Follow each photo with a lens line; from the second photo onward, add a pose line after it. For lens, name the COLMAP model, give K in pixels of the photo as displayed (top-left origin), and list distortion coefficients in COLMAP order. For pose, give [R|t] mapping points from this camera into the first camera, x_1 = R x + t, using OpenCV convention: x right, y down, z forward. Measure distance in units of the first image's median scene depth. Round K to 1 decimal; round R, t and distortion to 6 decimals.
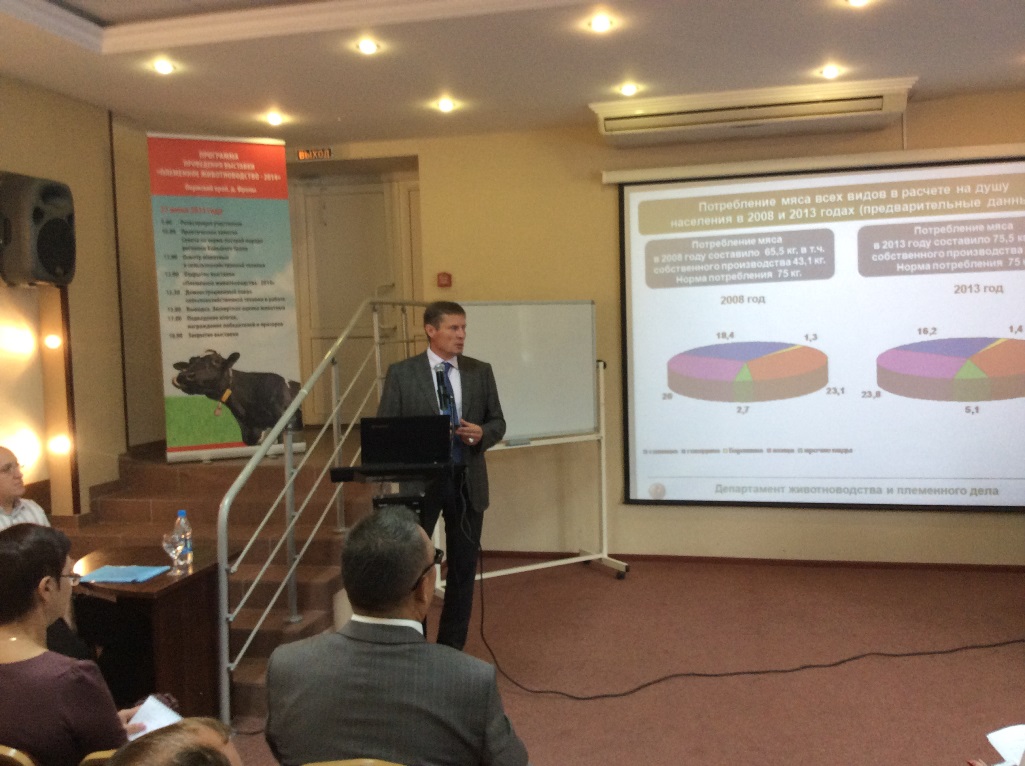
lens RADIAL K [[900.4, 0, 512.5], [0, 900.4, 383.0], [0, 0, 1]] dist [0.093906, -0.189410]
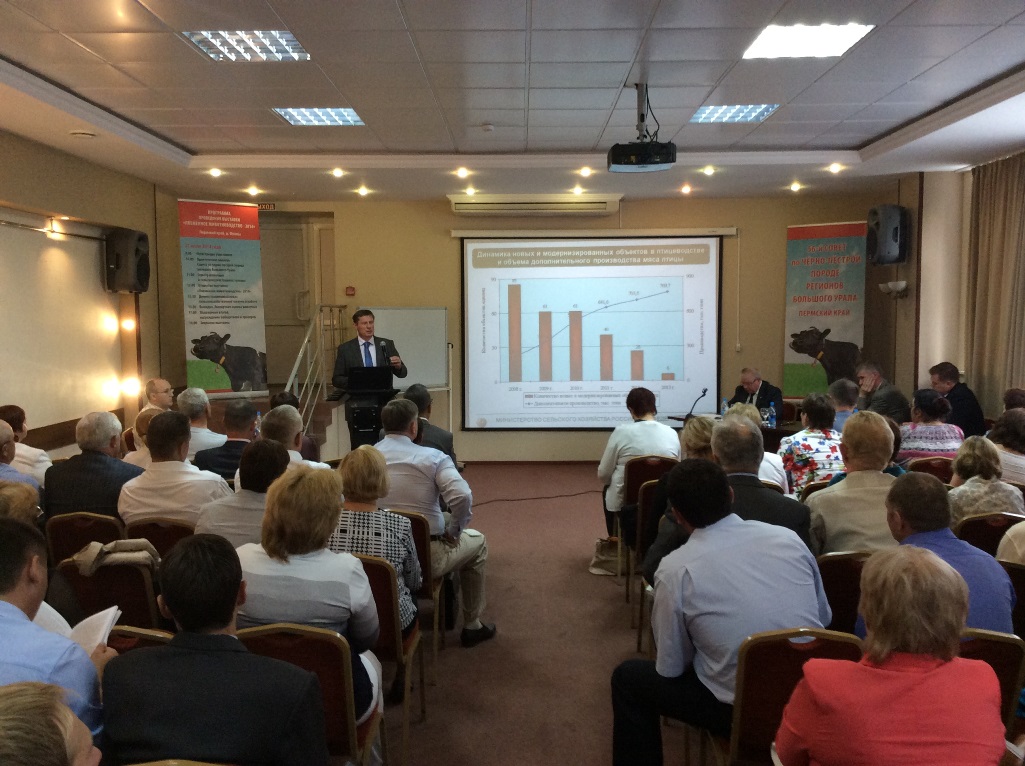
lens RADIAL K [[900.4, 0, 512.5], [0, 900.4, 383.0], [0, 0, 1]] dist [0.093906, -0.189410]
pose [[0.978309, 0.009086, 0.206950, -0.141465], [-0.010702, 0.999920, 0.006691, 0.038019], [-0.206873, -0.008760, 0.978329, -0.699674]]
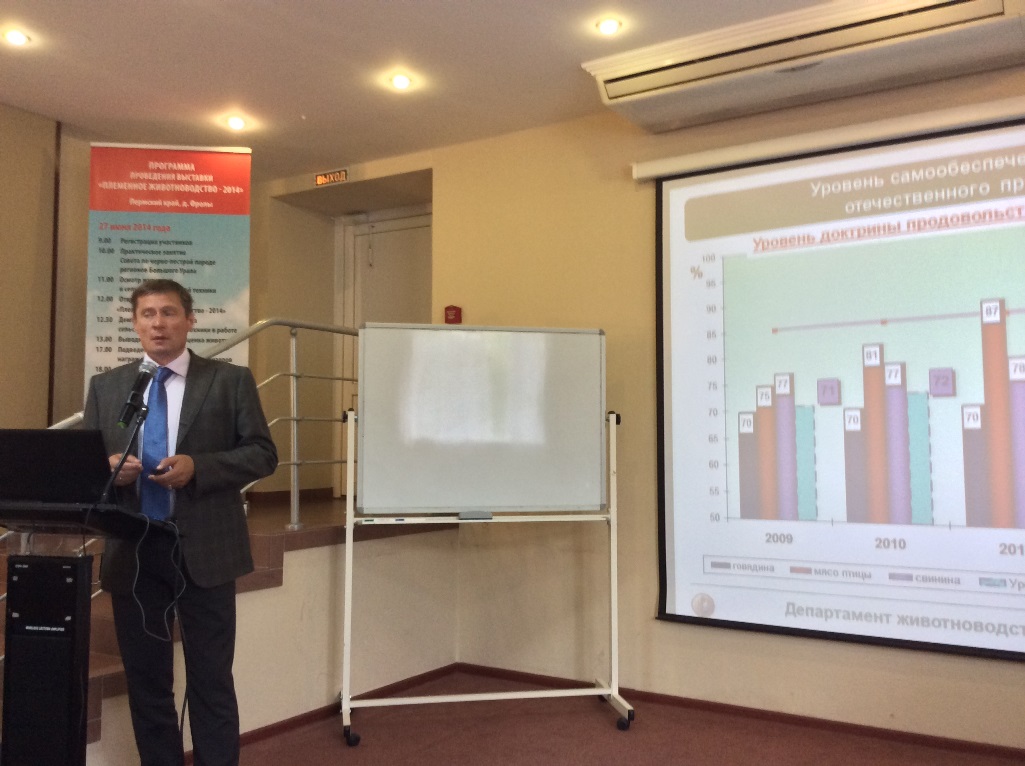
lens RADIAL K [[900.4, 0, 512.5], [0, 900.4, 383.0], [0, 0, 1]] dist [0.093906, -0.189410]
pose [[0.947662, 0.008293, -0.319167, 0.264955], [-0.046092, 0.992744, -0.111061, 0.037890], [0.315930, 0.119959, 0.941168, 0.303870]]
